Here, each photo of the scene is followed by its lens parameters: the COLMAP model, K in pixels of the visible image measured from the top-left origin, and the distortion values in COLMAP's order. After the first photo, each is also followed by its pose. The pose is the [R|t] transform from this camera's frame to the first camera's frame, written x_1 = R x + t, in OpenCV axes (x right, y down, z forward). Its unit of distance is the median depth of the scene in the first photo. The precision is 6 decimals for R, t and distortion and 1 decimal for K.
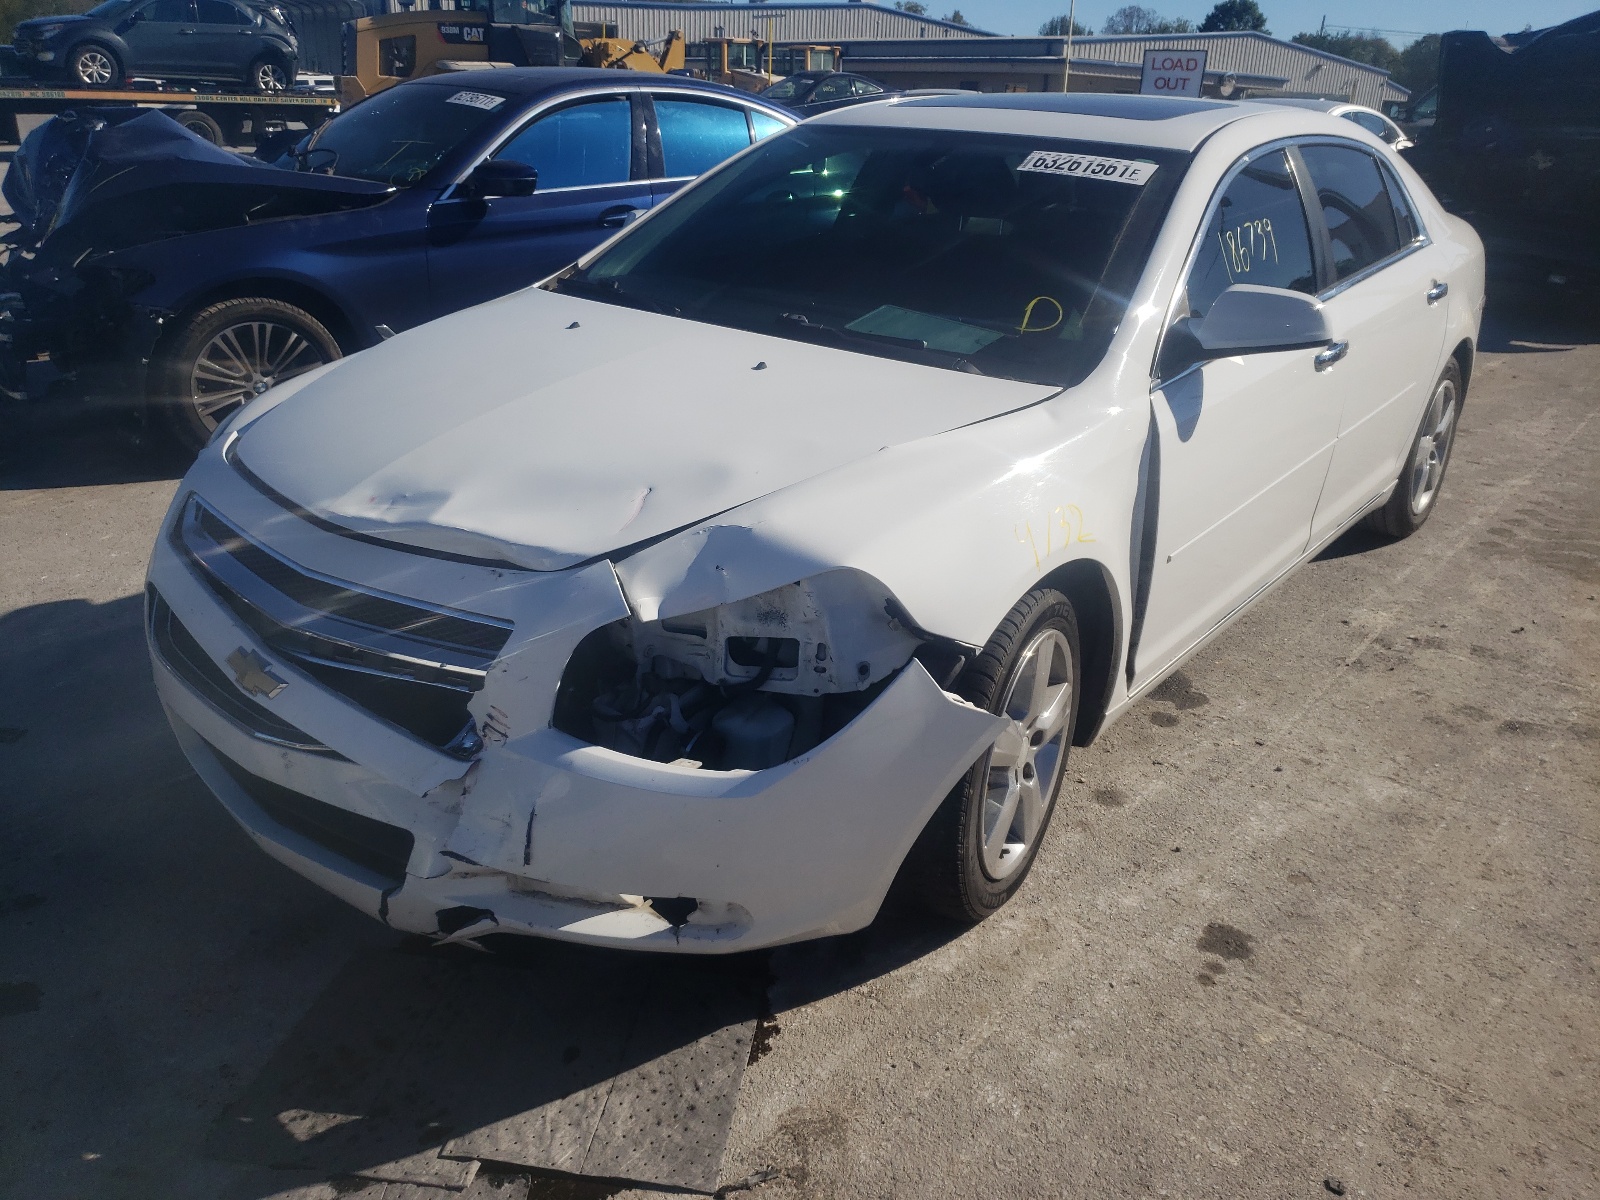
lens RADIAL K [[1282.4, 0, 800.0], [0, 1282.4, 600.0], [0, 0, 1]] dist [0.050391, -0.002149]
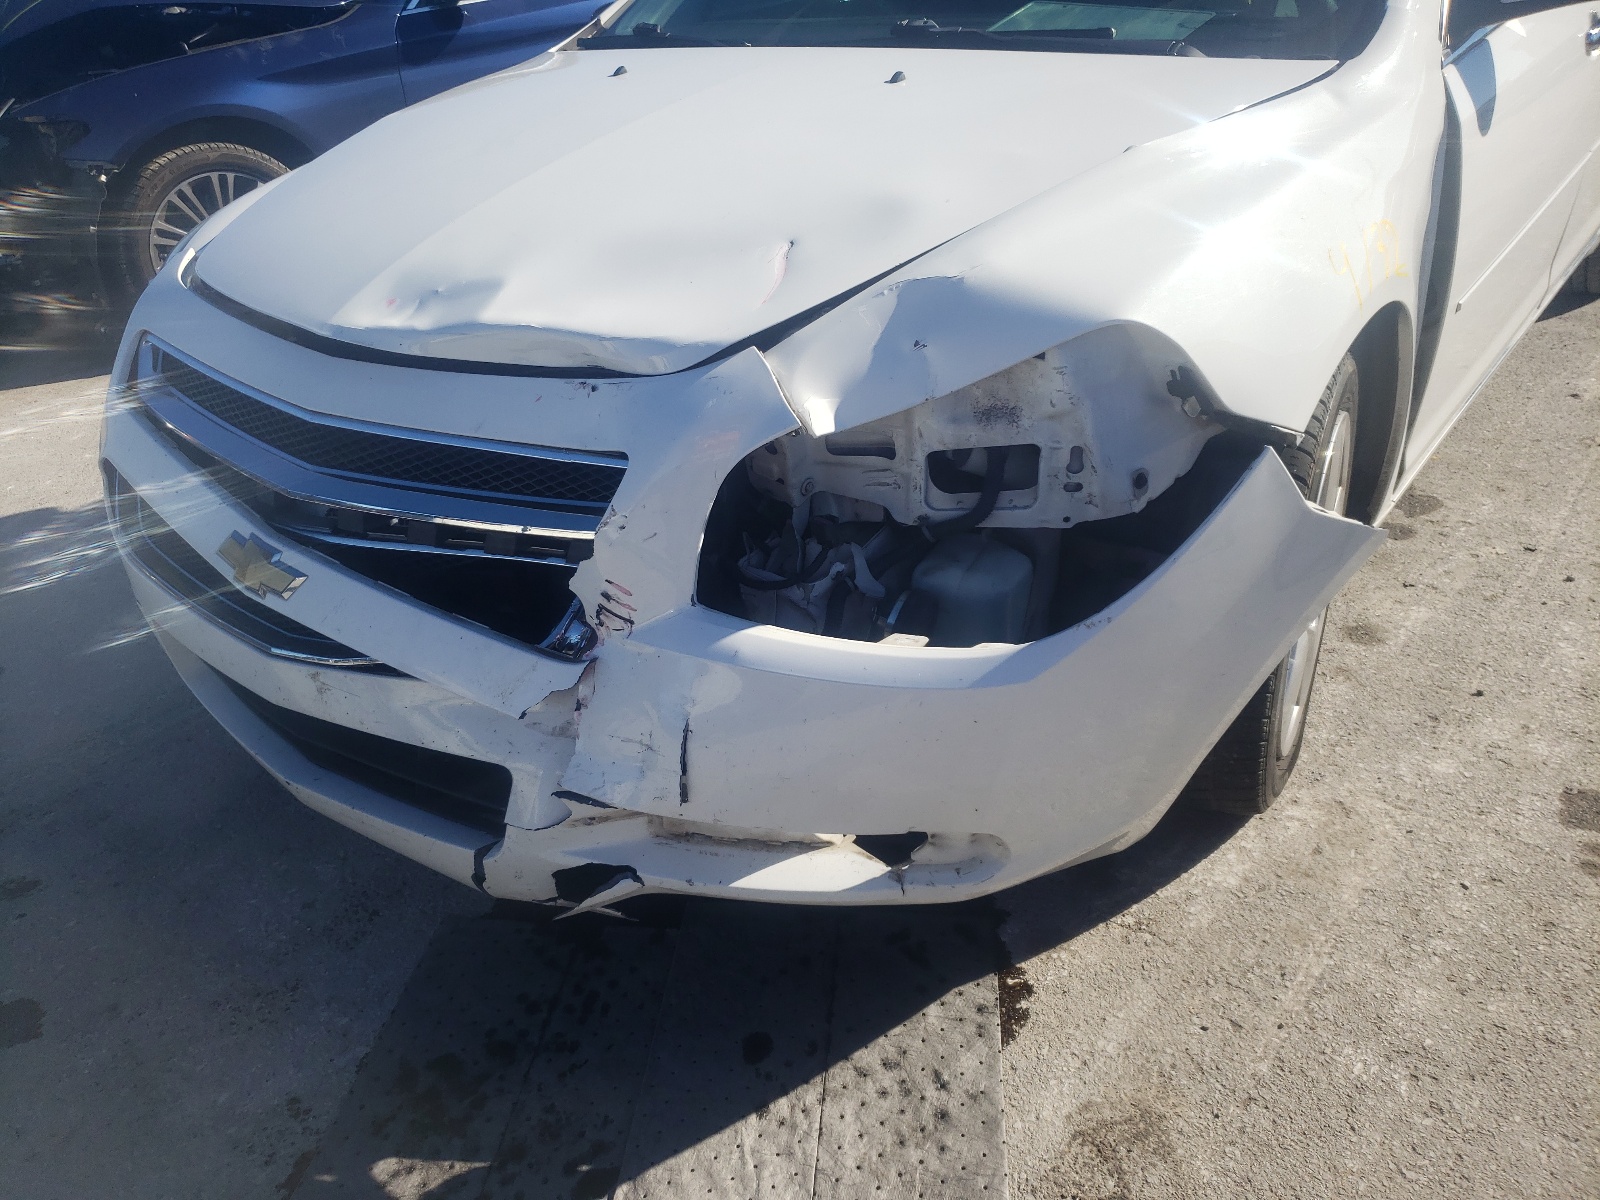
lens RADIAL K [[1312.6, 0, 800.0], [0, 1312.6, 600.0], [0, 0, 1]] dist [0.059960, -0.001070]
pose [[0.995802, -0.088510, -0.023318, -0.114812], [0.090453, 0.990585, 0.102764, 0.028655], [0.014003, -0.104442, 0.994432, 0.290505]]
